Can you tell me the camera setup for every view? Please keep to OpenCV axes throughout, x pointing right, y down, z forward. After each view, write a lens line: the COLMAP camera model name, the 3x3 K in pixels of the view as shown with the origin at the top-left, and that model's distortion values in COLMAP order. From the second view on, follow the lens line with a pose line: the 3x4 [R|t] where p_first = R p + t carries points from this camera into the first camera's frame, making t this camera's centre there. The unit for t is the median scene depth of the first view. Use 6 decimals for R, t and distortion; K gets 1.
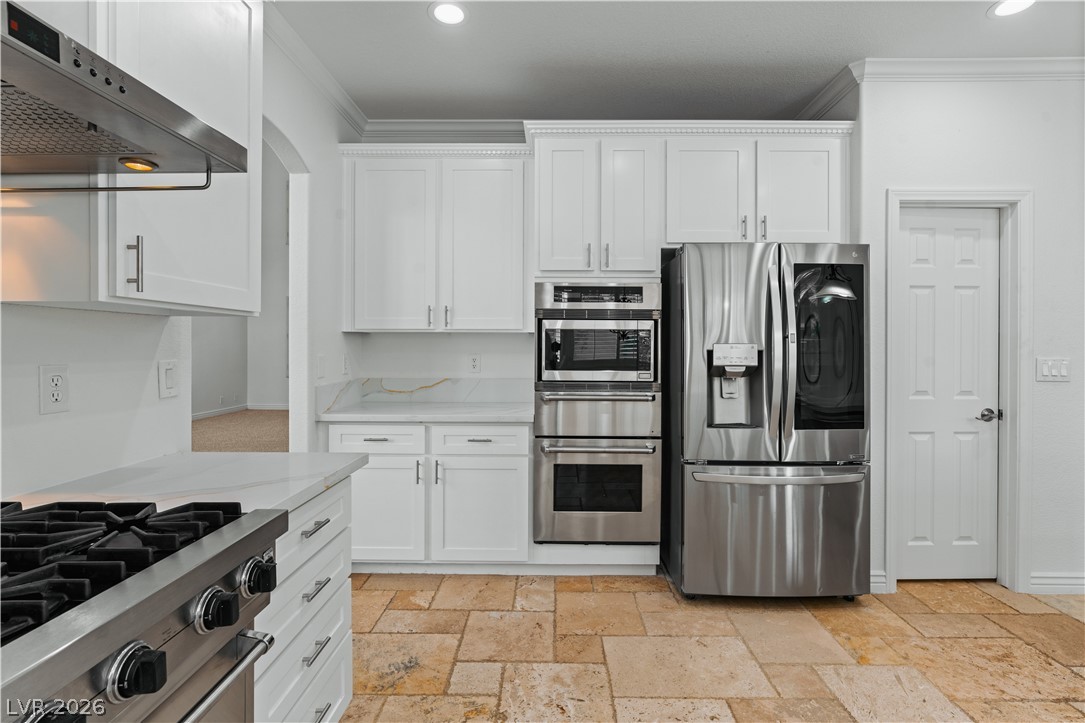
lens RADIAL K [[526.6, 0, 550.2], [0, 526.6, 352.9], [0, 0, 1]] dist [-0.006237, 0.001623]
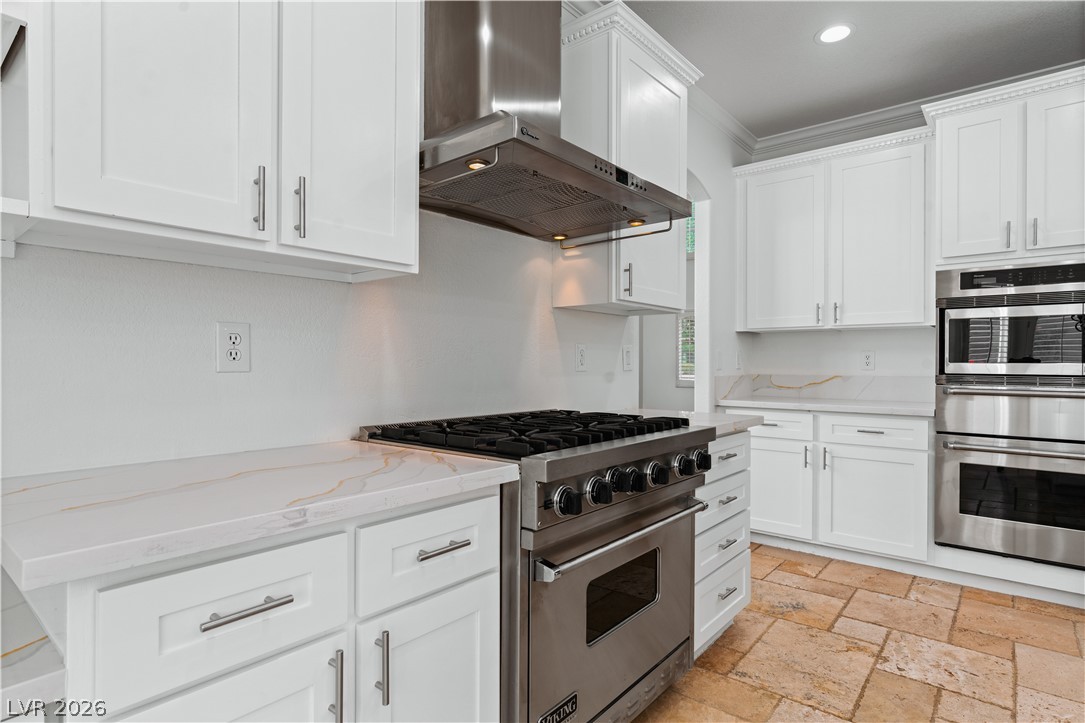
lens RADIAL K [[573.8, 0, 547.1], [0, 573.8, 364.6], [0, 0, 1]] dist [-0.008062, 0.003446]
pose [[0.780900, -0.001997, -0.624653, 0.070013], [-0.005438, 0.999935, -0.009995, 0.052282], [0.624633, 0.011202, 0.780838, -0.257221]]
